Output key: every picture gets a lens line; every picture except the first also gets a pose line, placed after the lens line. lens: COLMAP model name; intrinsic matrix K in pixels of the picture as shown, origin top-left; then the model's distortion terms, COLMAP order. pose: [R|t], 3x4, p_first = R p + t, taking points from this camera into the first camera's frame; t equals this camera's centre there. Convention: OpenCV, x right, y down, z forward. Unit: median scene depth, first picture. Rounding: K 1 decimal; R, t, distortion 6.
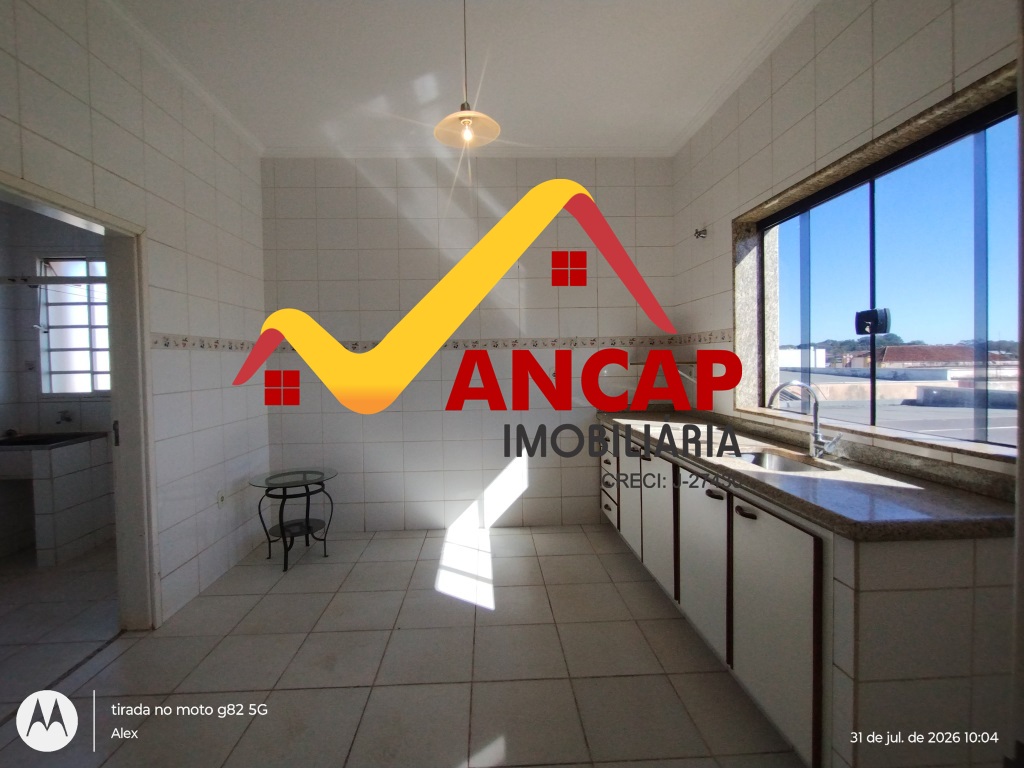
lens RADIAL K [[464.4, 0, 510.6], [0, 464.4, 376.3], [0, 0, 1]] dist [-0.001169, -0.000028]
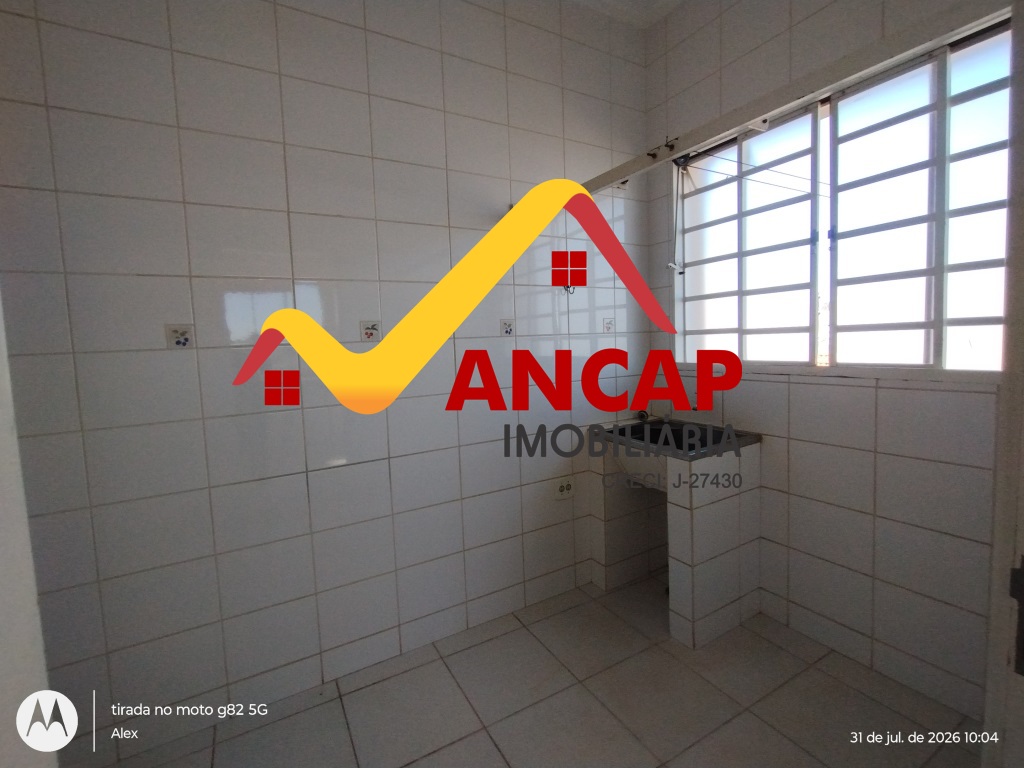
lens RADIAL K [[464.4, 0, 512.9], [0, 464.4, 376.7], [0, 0, 1]] dist [-0.001169, -0.000028]
pose [[0.464341, 0.069476, -0.882927, -0.506450], [0.007361, 0.996581, 0.082290, -0.000733], [0.885626, -0.044710, 0.462242, 0.460539]]
